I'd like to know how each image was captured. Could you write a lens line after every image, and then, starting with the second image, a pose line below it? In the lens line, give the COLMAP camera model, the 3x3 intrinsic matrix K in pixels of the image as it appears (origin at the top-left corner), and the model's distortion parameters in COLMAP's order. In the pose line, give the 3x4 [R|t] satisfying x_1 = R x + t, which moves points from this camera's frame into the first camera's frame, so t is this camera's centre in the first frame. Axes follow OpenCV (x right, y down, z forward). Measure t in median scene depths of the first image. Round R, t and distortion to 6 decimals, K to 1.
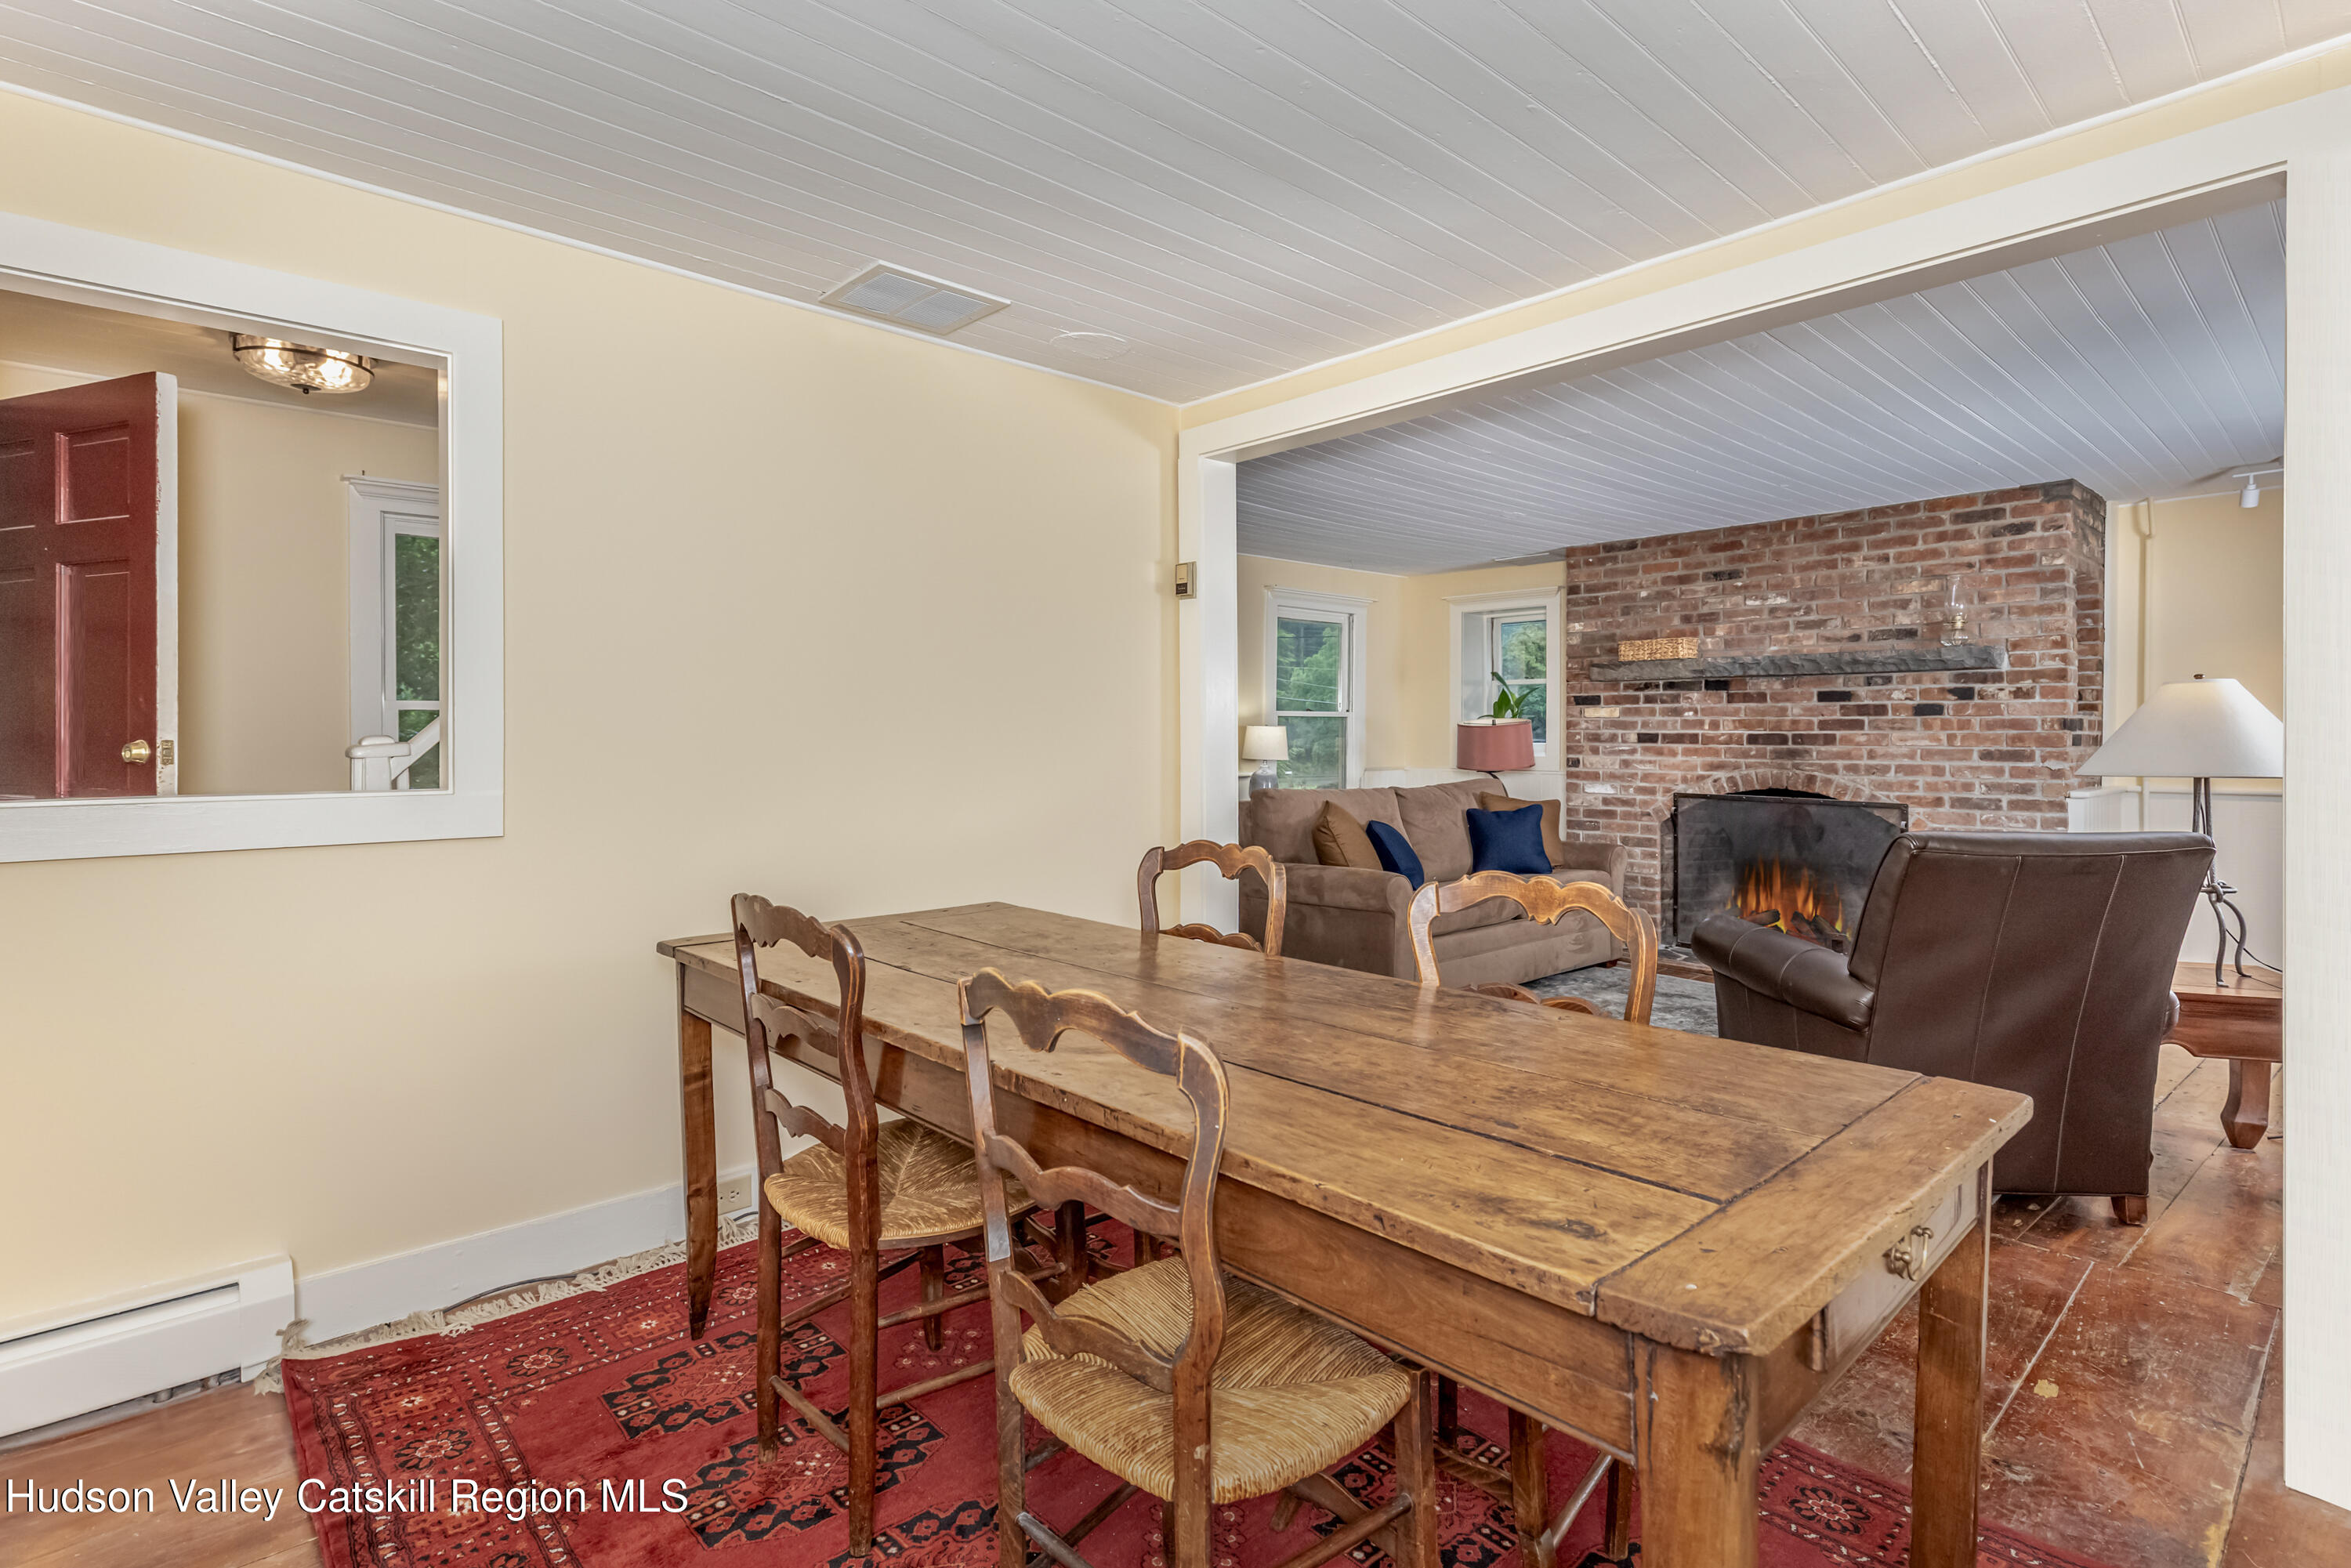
lens RADIAL K [[1150.7, 0, 1181.9], [0, 1150.7, 737.8], [0, 0, 1]] dist [0.003354, -0.000994]
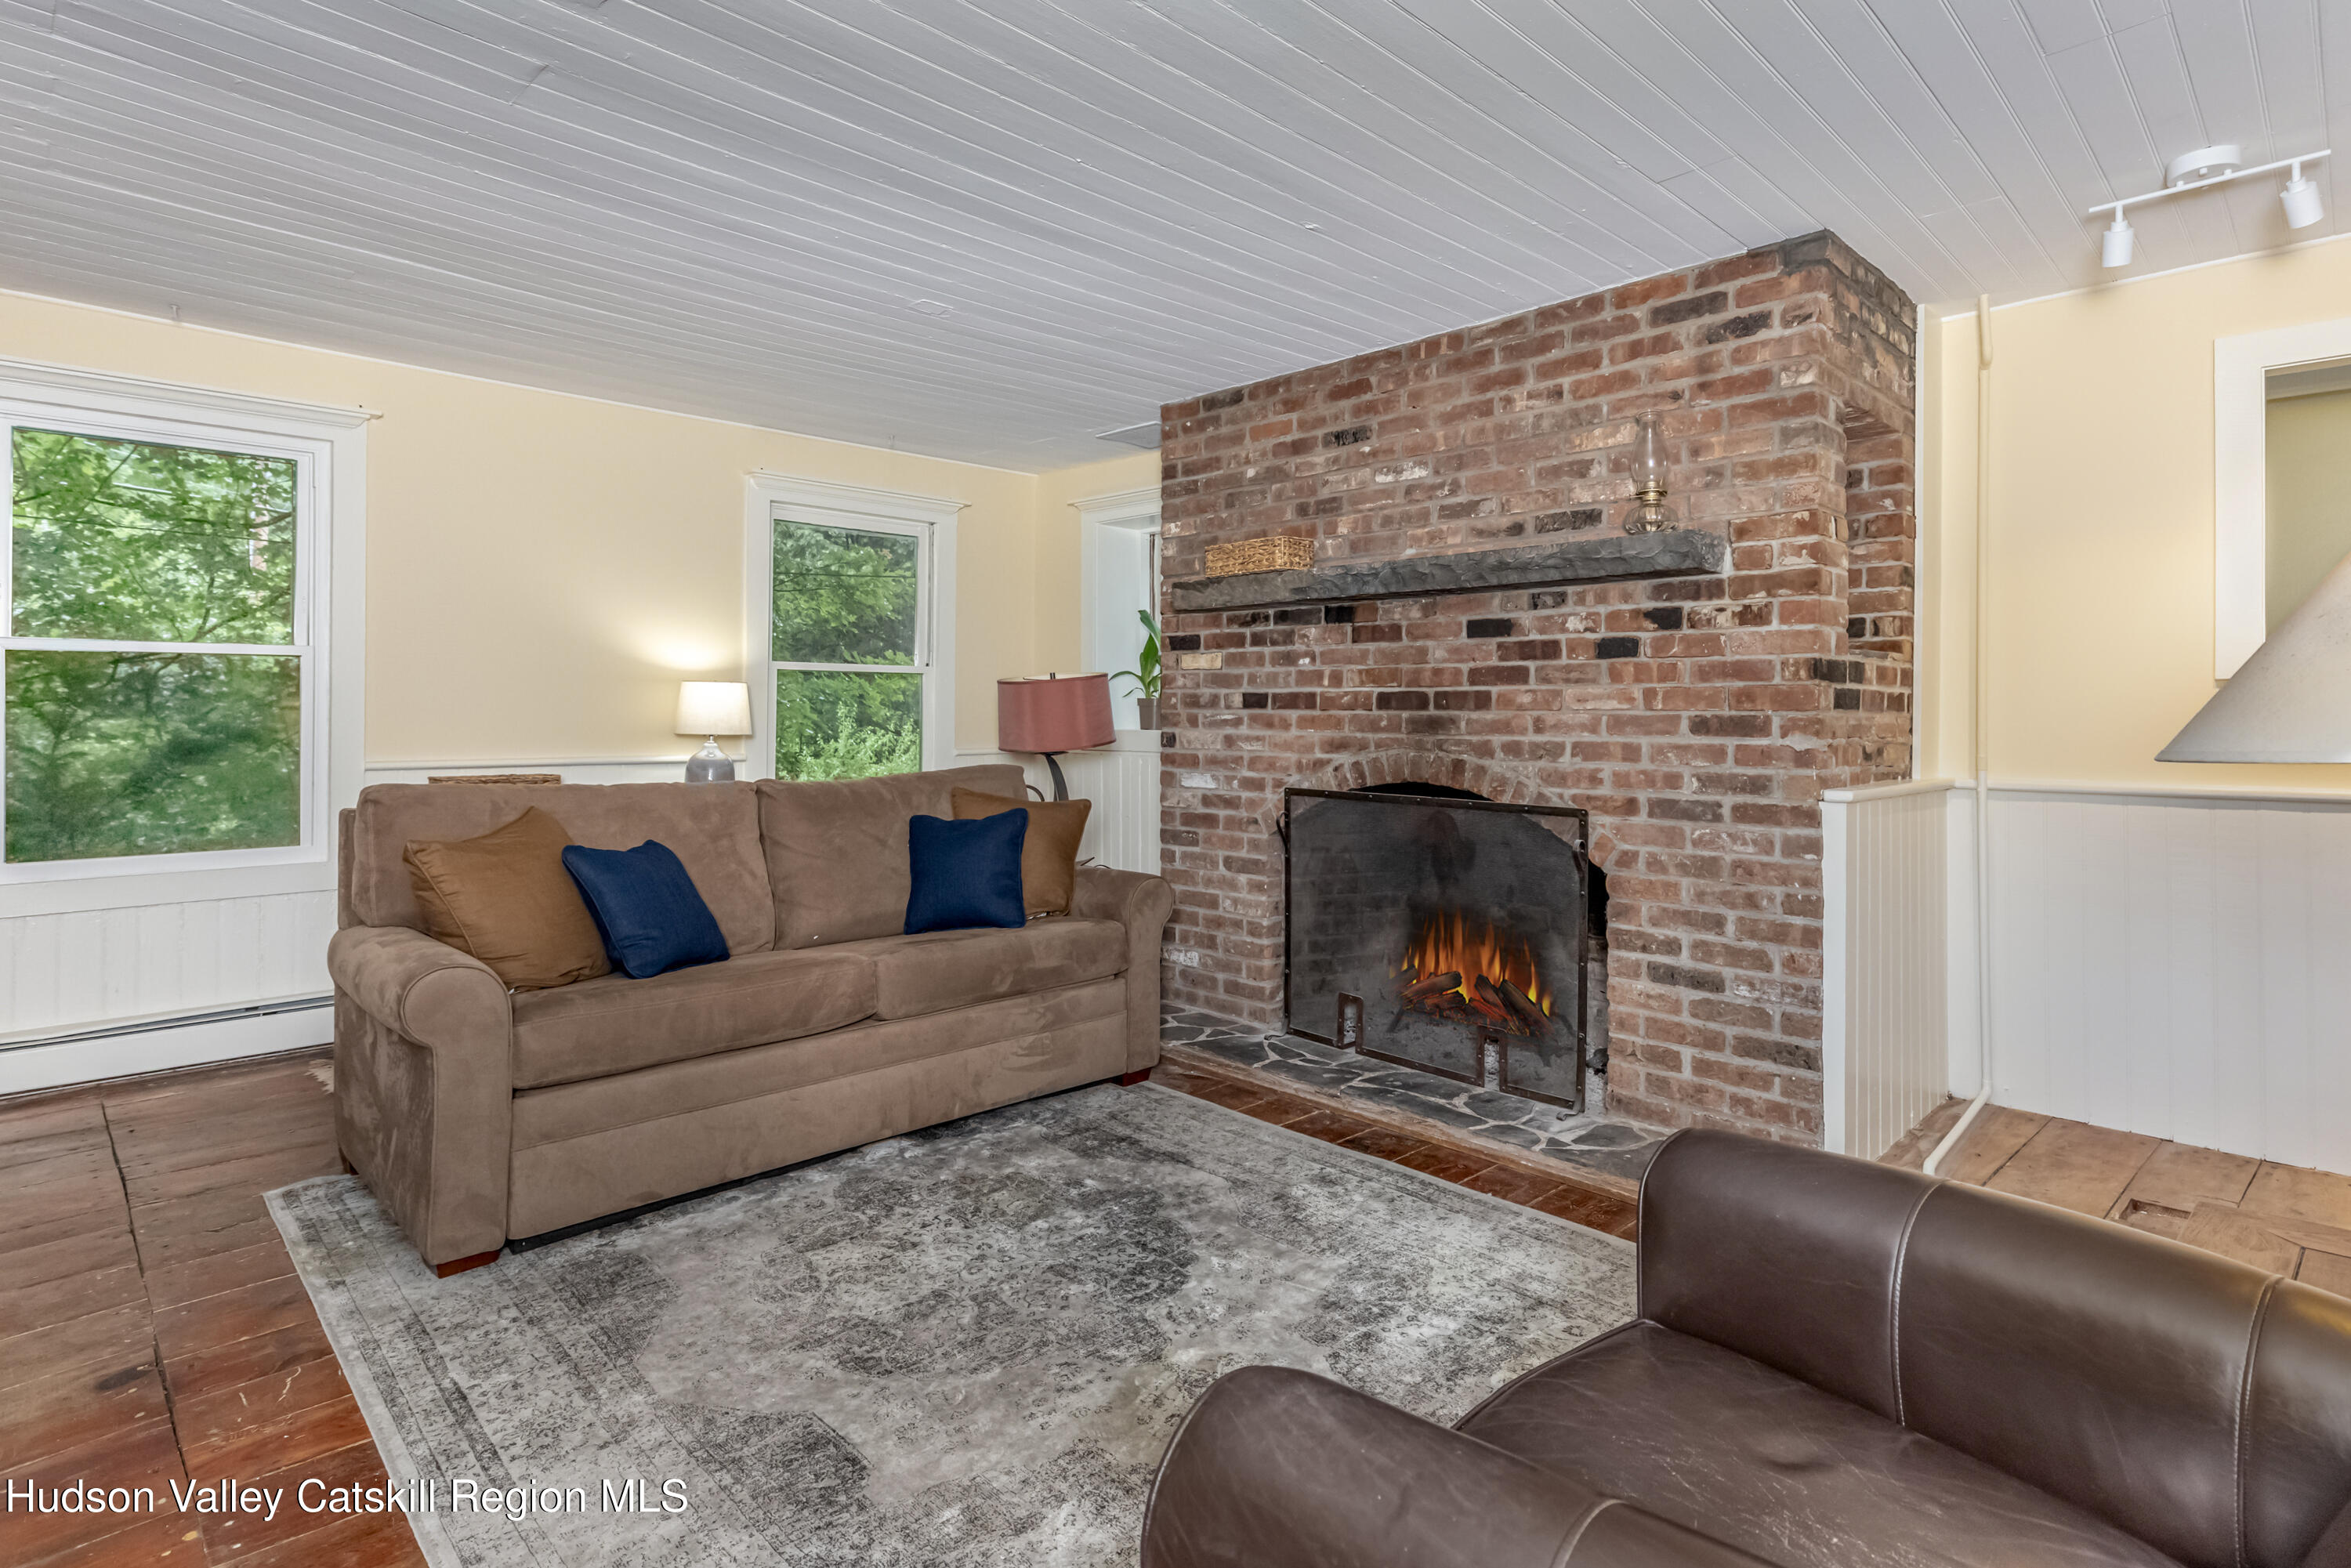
lens RADIAL K [[1150.7, 0, 1283.9], [0, 1150.7, 707.0], [0, 0, 1]] dist [0.003354, -0.000994]
pose [[0.997976, 0.003901, 0.063475, 0.424109], [-0.003159, 0.999926, -0.011782, 0.012358], [-0.063516, 0.011558, 0.997914, 0.412427]]
